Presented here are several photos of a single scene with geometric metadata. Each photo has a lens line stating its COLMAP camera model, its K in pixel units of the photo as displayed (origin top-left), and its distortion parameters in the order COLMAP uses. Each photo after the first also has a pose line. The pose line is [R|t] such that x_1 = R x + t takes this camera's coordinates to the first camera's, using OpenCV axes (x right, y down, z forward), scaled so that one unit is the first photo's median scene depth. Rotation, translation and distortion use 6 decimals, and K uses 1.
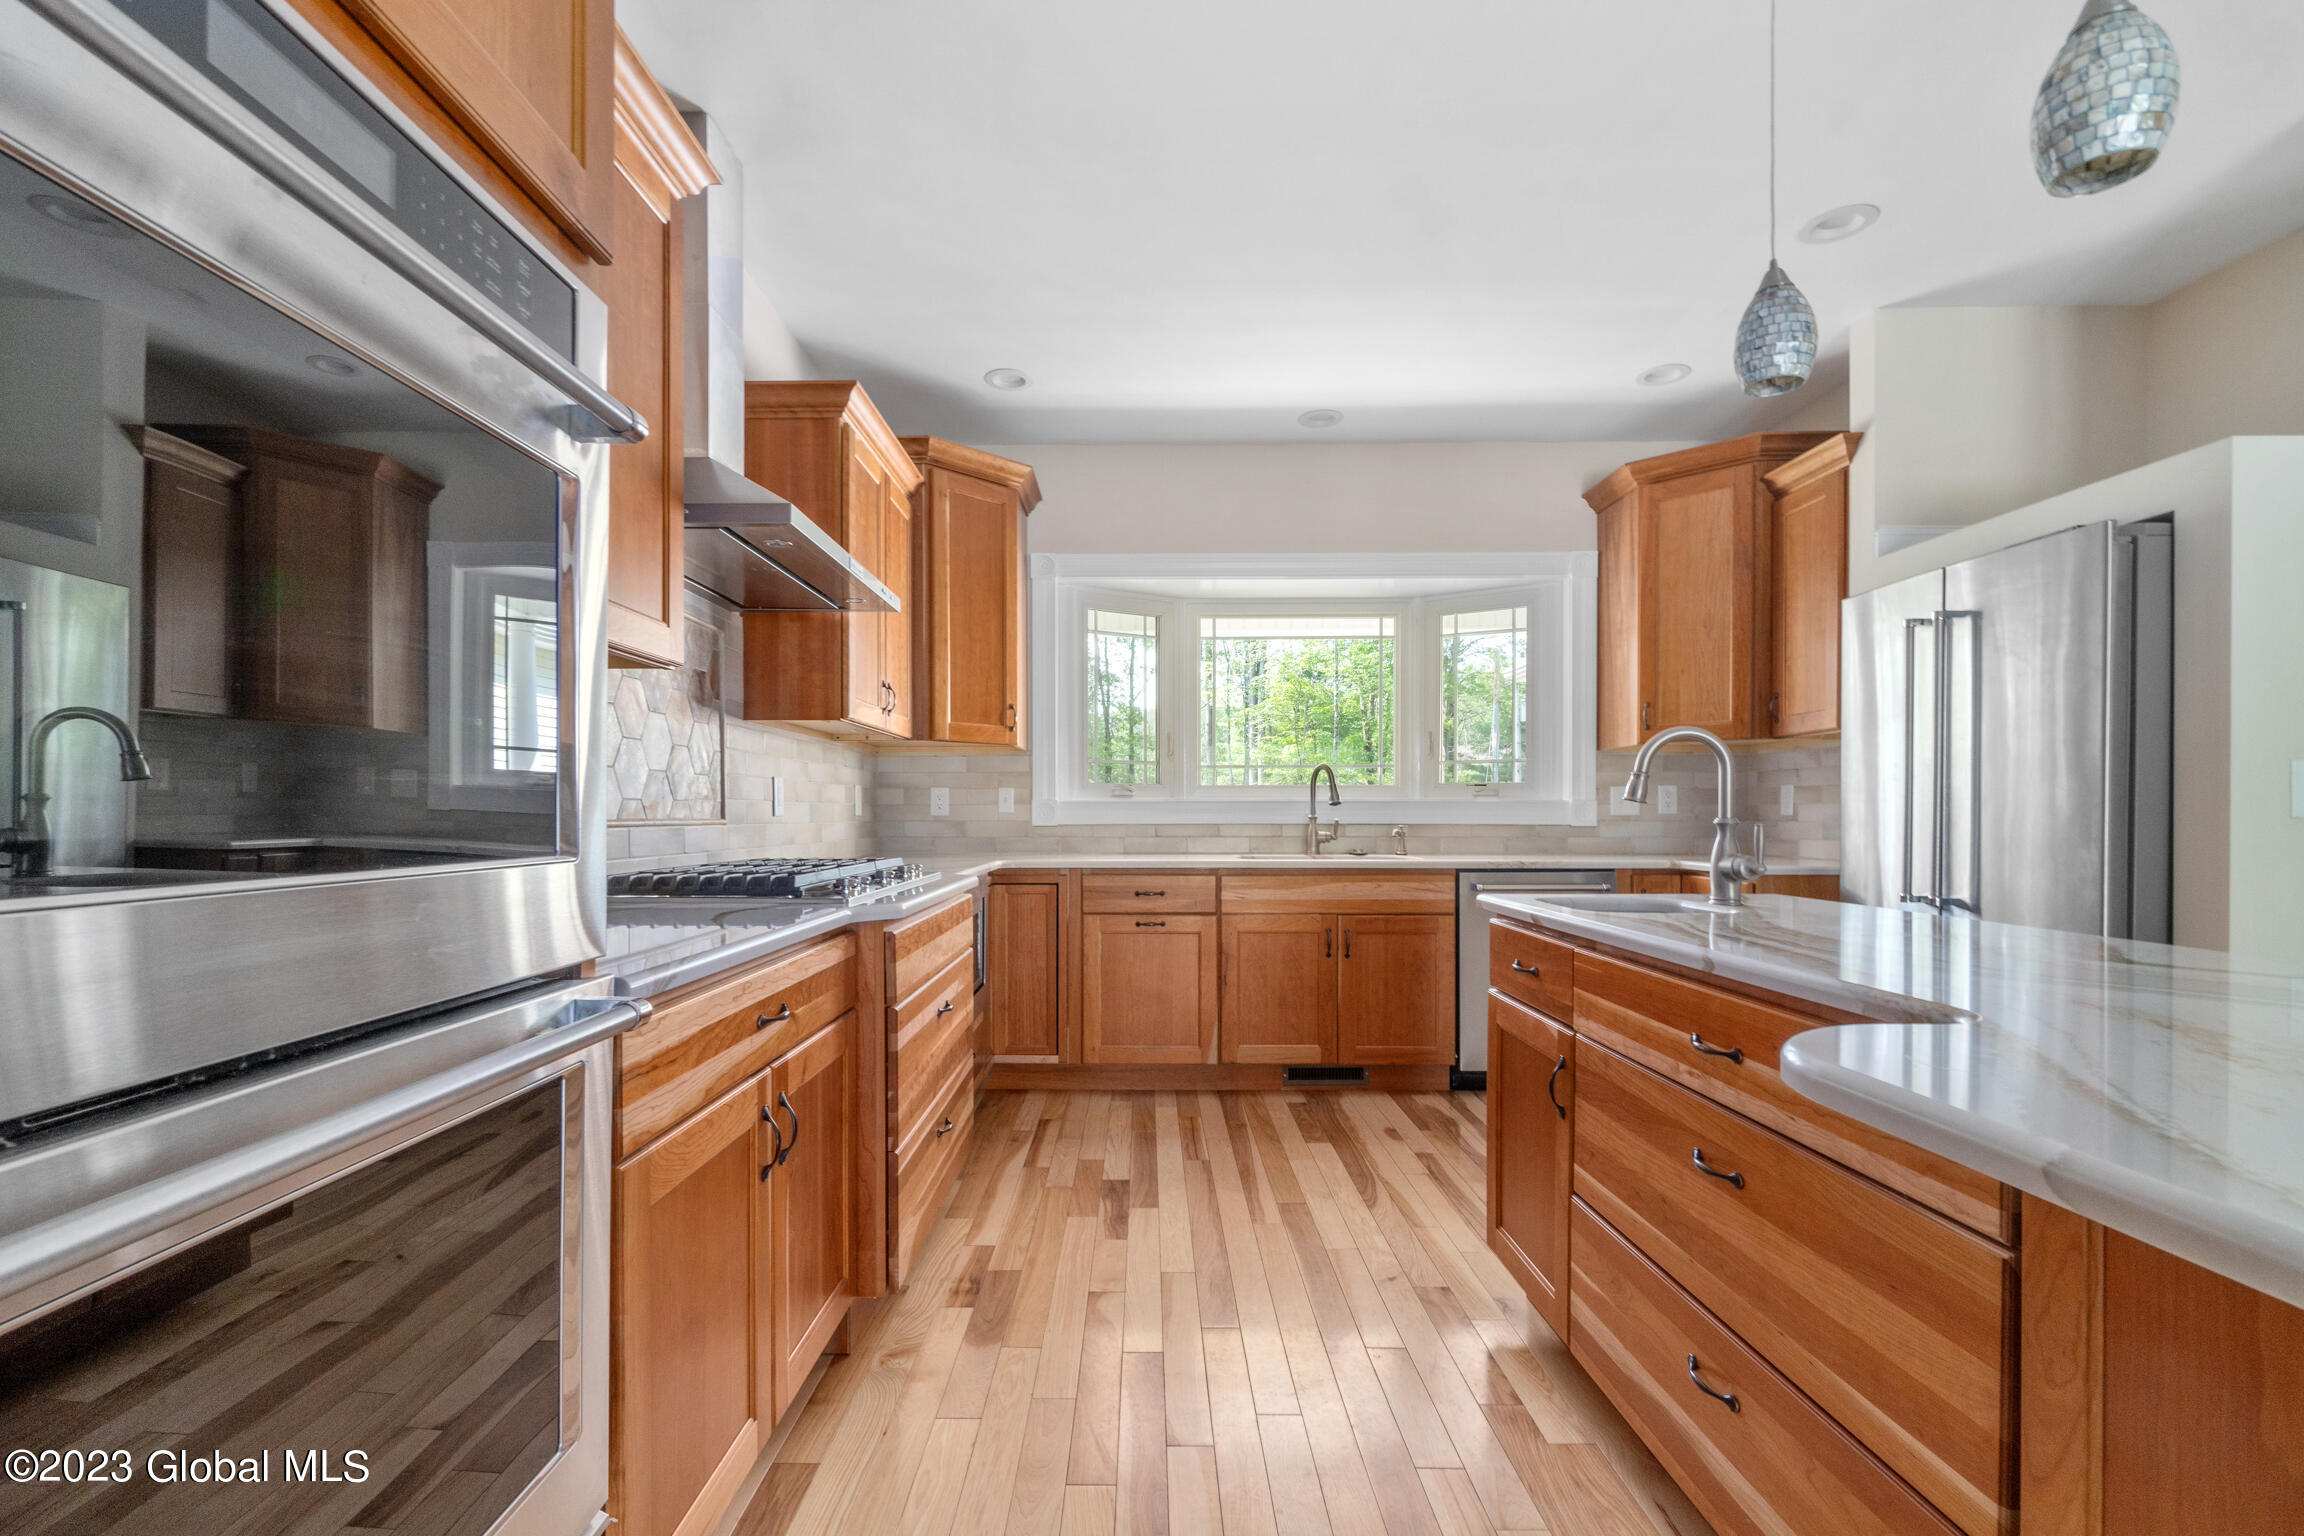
lens RADIAL K [[998.0, 0, 1114.5], [0, 998.0, 825.9], [0, 0, 1]] dist [-0.004373, 0.001925]
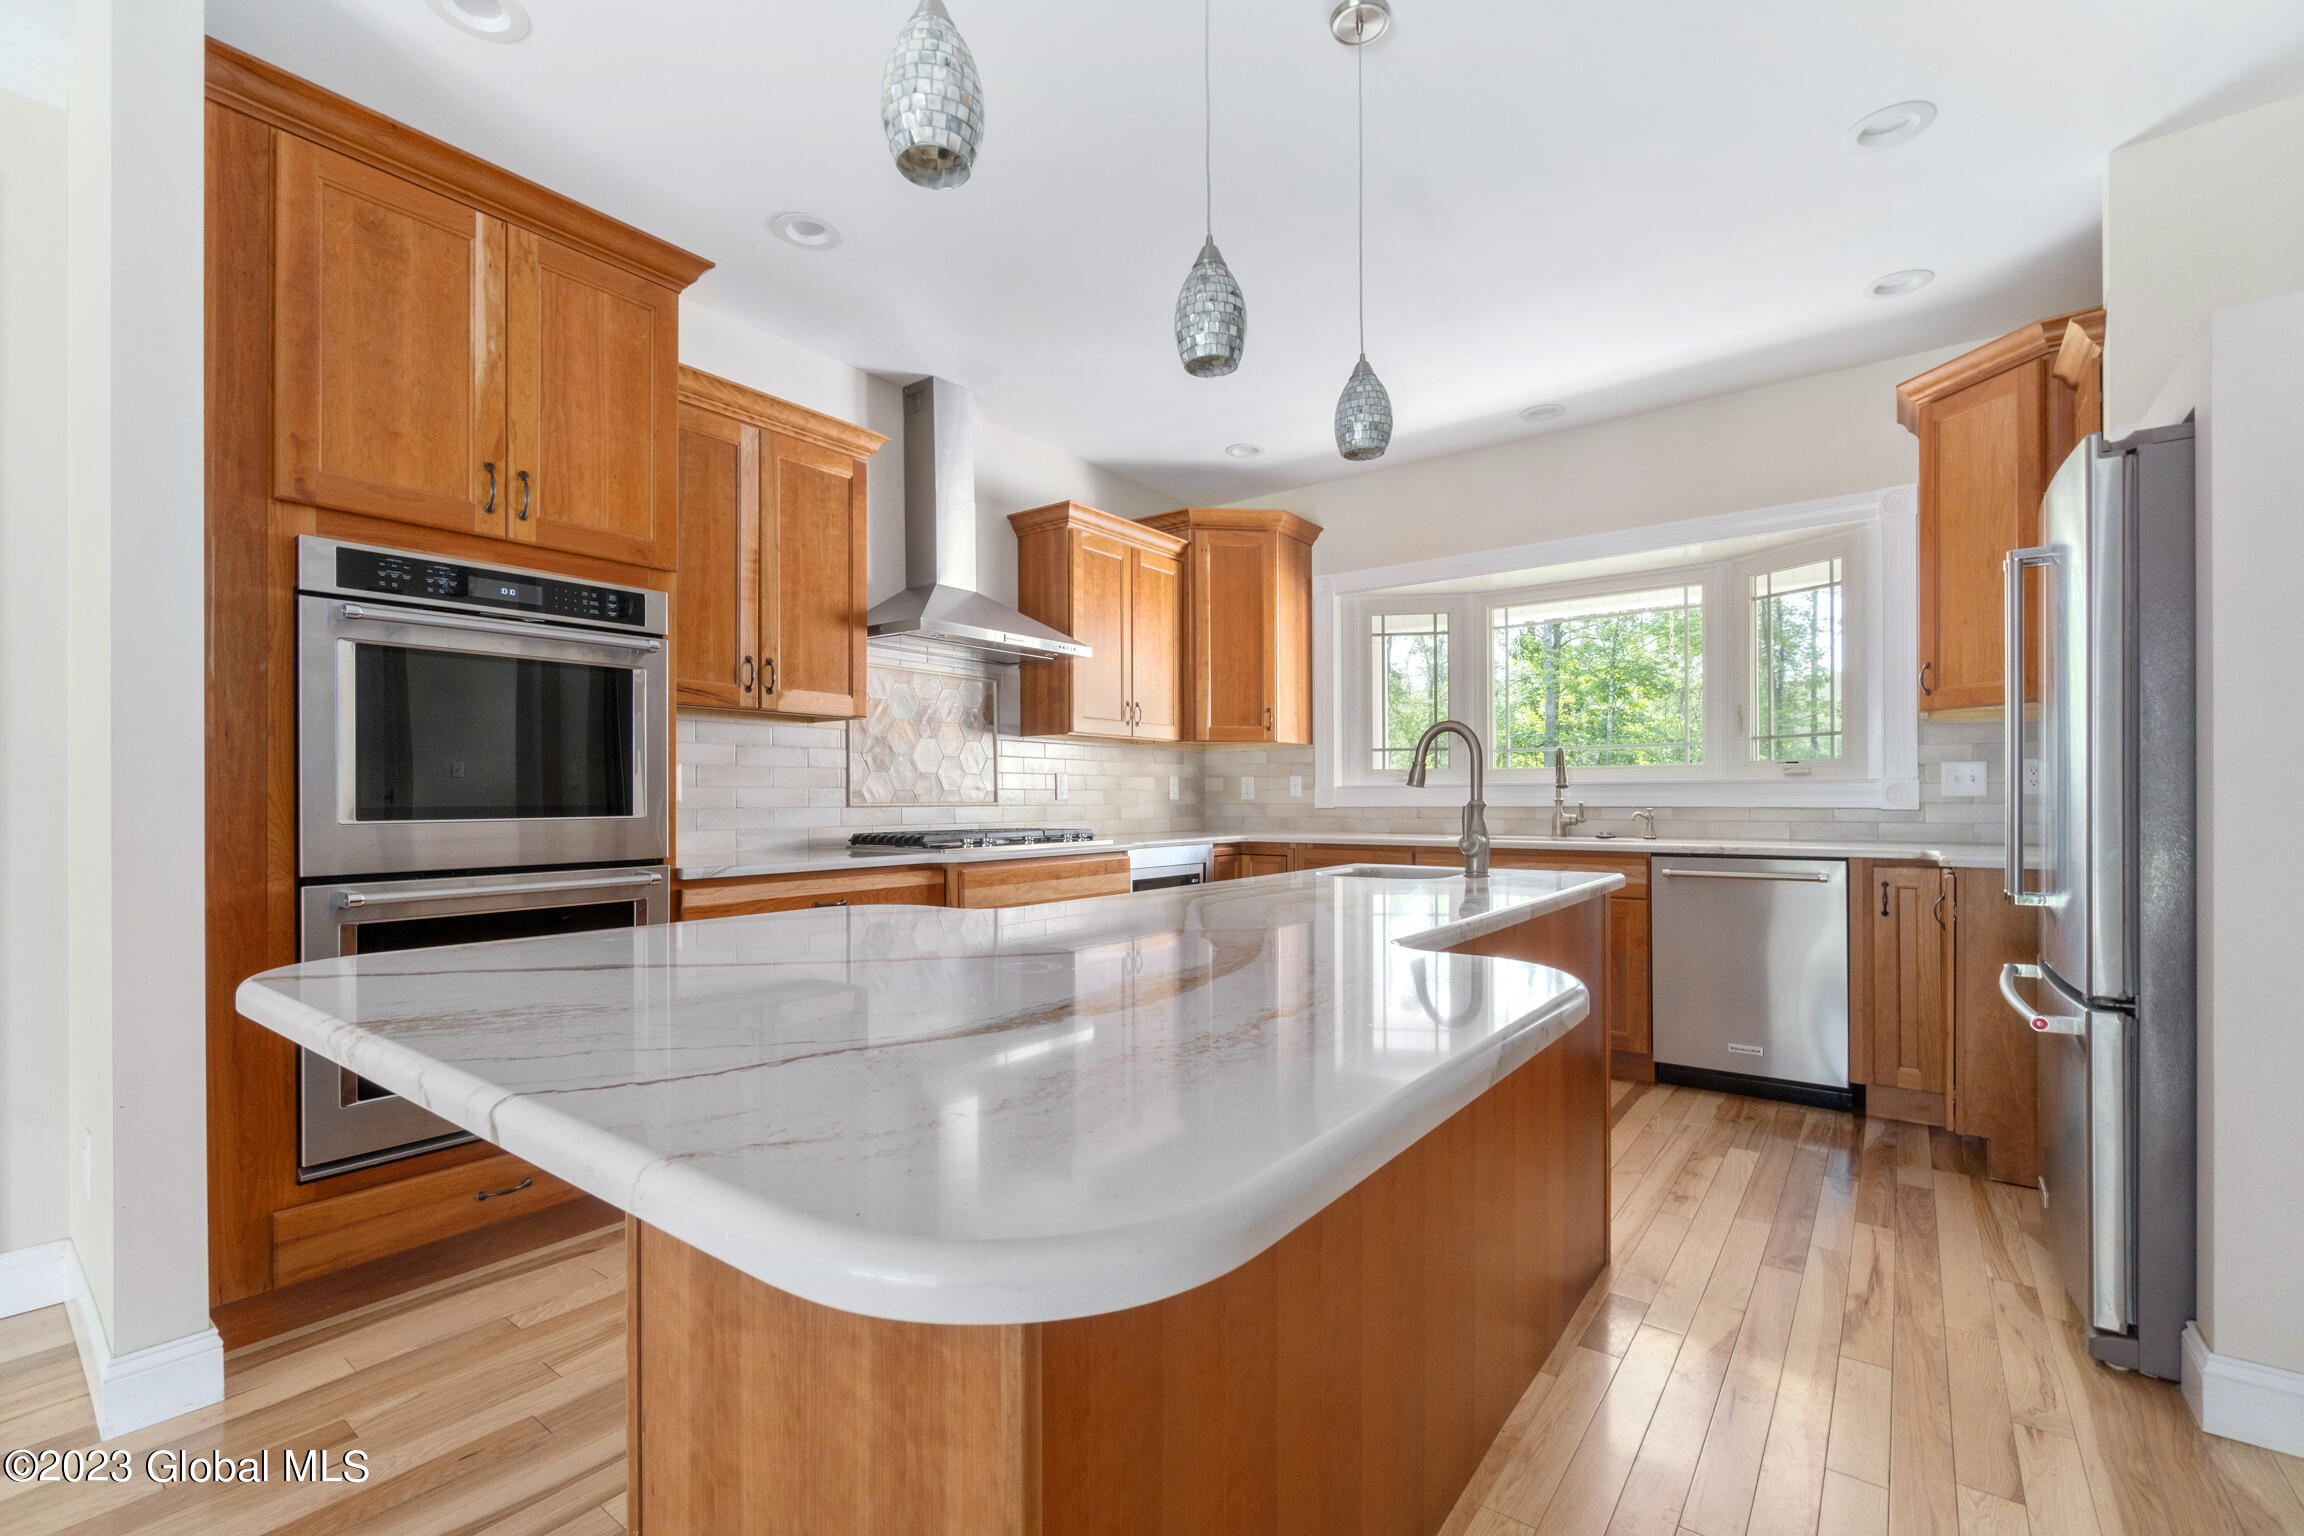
lens RADIAL K [[998.0, 0, 1133.7], [0, 998.0, 791.3], [0, 0, 1]] dist [-0.004373, 0.001925]
pose [[0.801018, -0.007821, -0.598589, 0.457088], [-0.002737, 0.999856, -0.016725, 0.000583], [0.598634, 0.015035, 0.800882, -0.065930]]
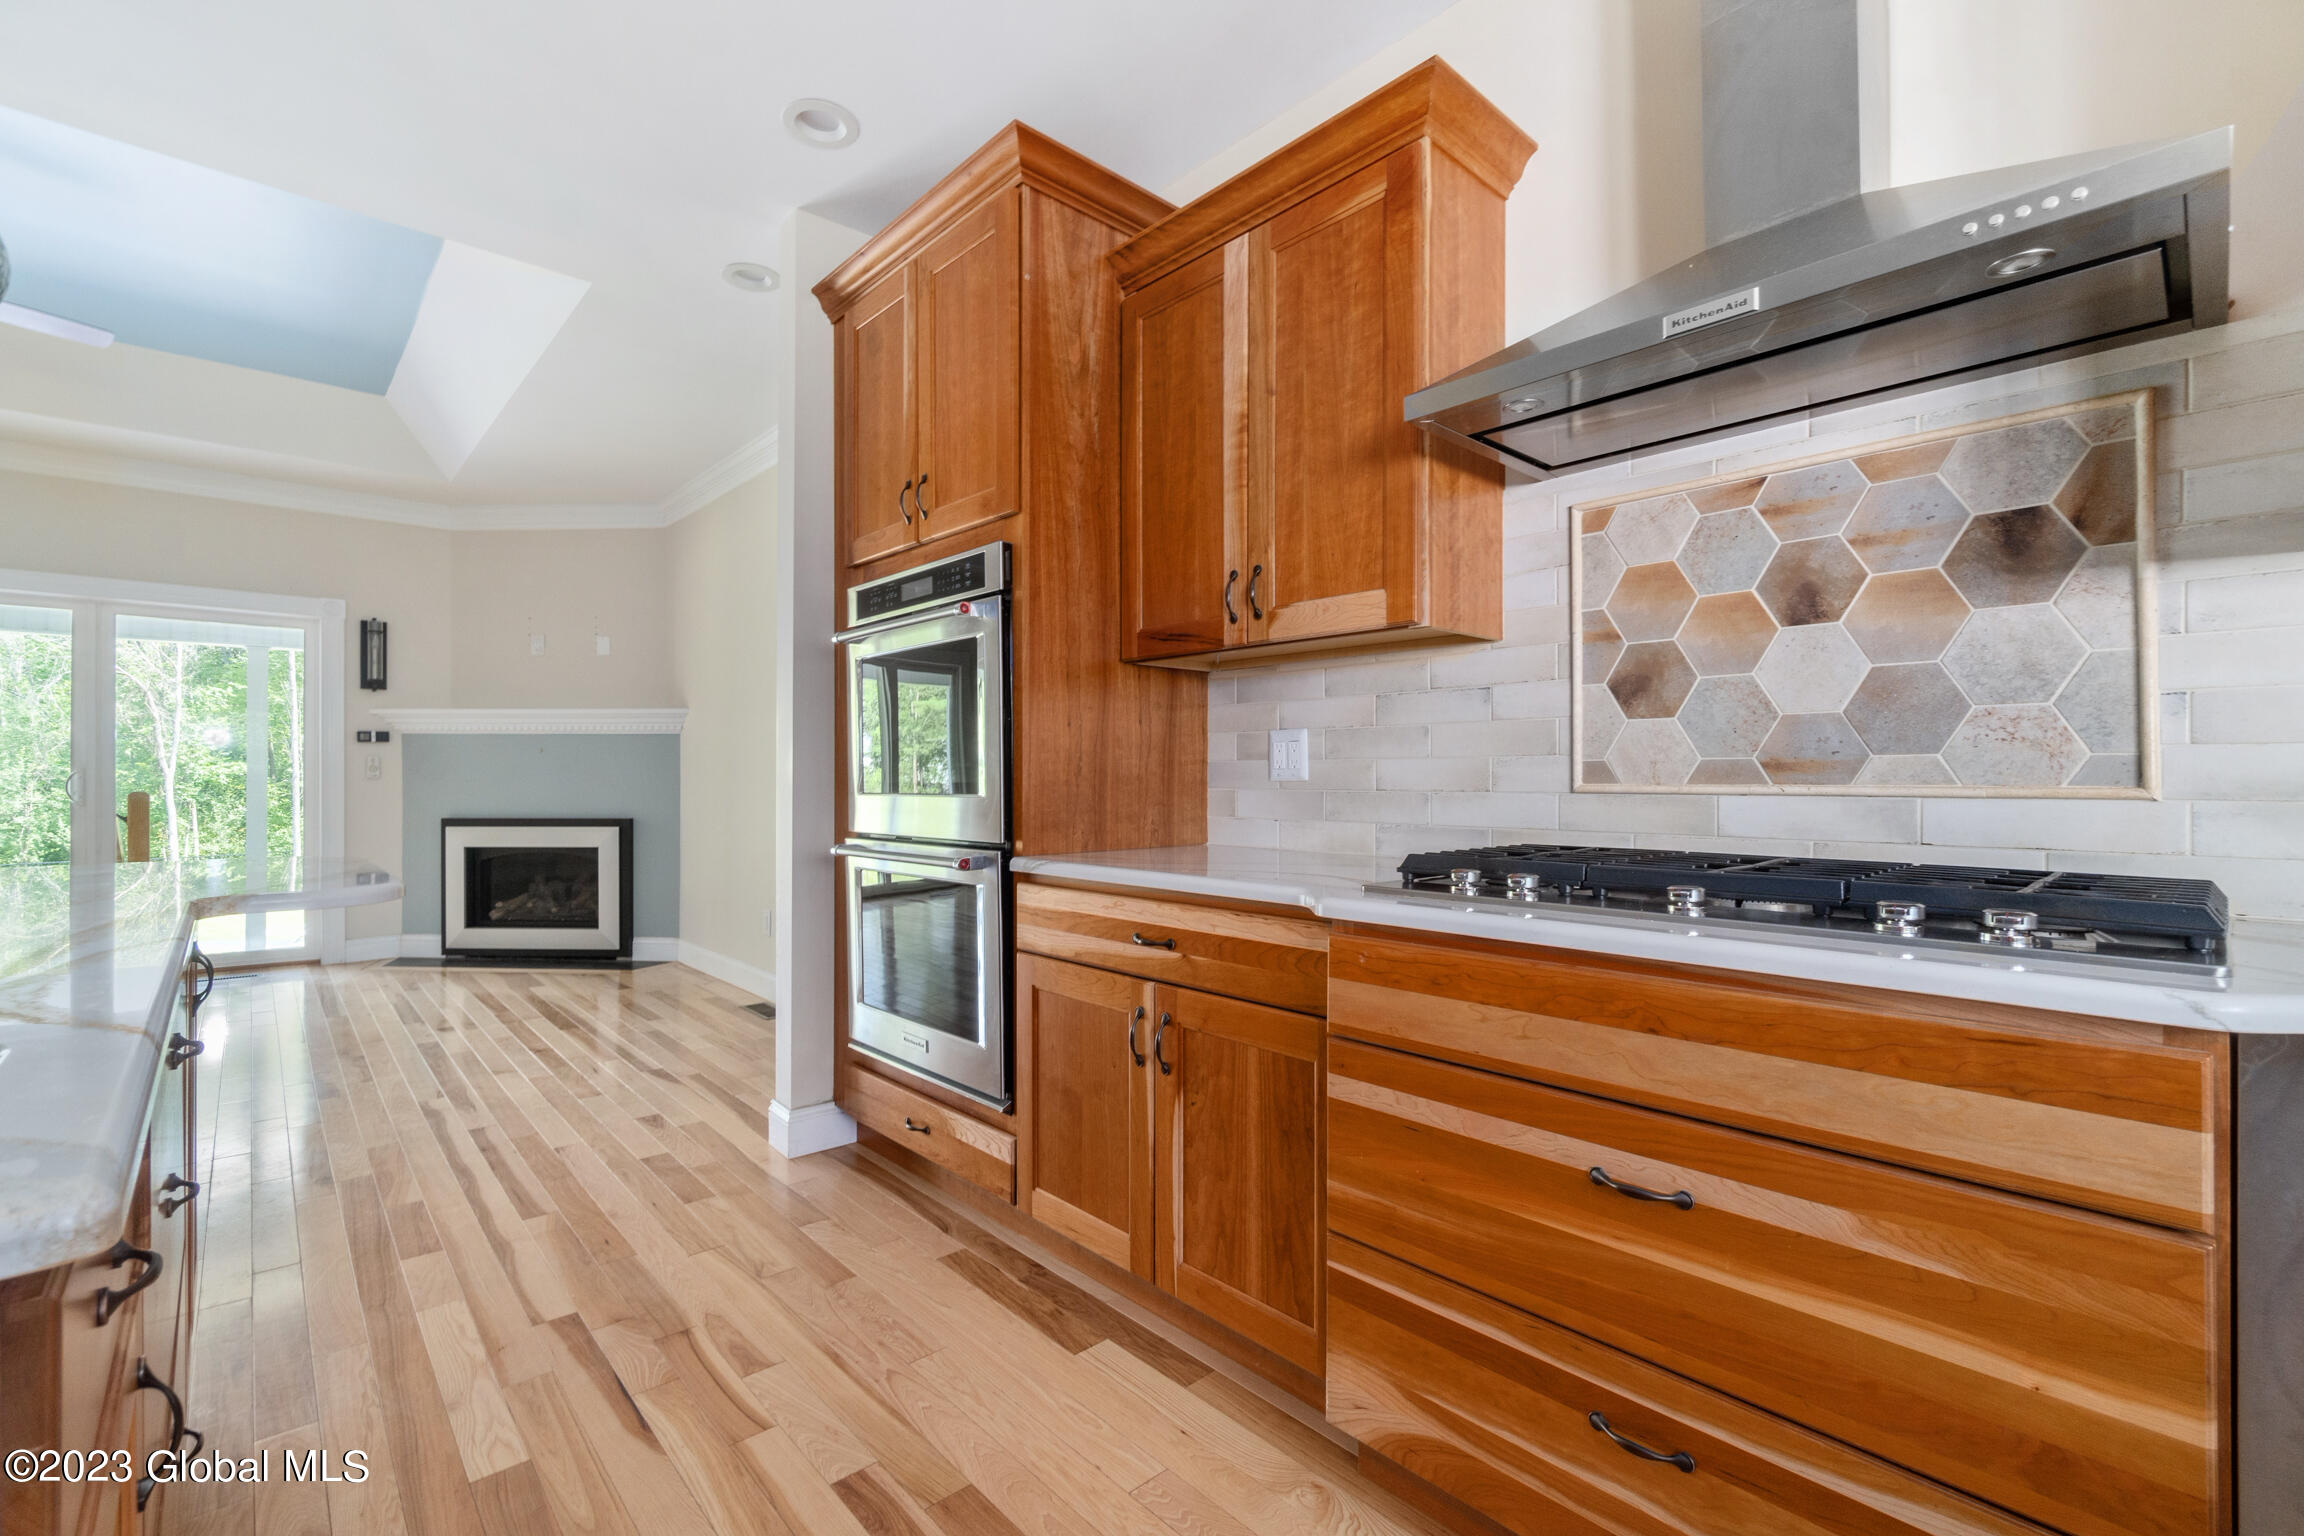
lens RADIAL K [[998.0, 0, 1132.8], [0, 998.0, 775.3], [0, 0, 1]] dist [-0.004373, 0.001925]
pose [[-0.736884, -0.003230, -0.676011, 0.176924], [-0.009768, 0.999935, 0.005870, -0.008750], [0.675948, 0.010929, -0.736868, 0.680072]]
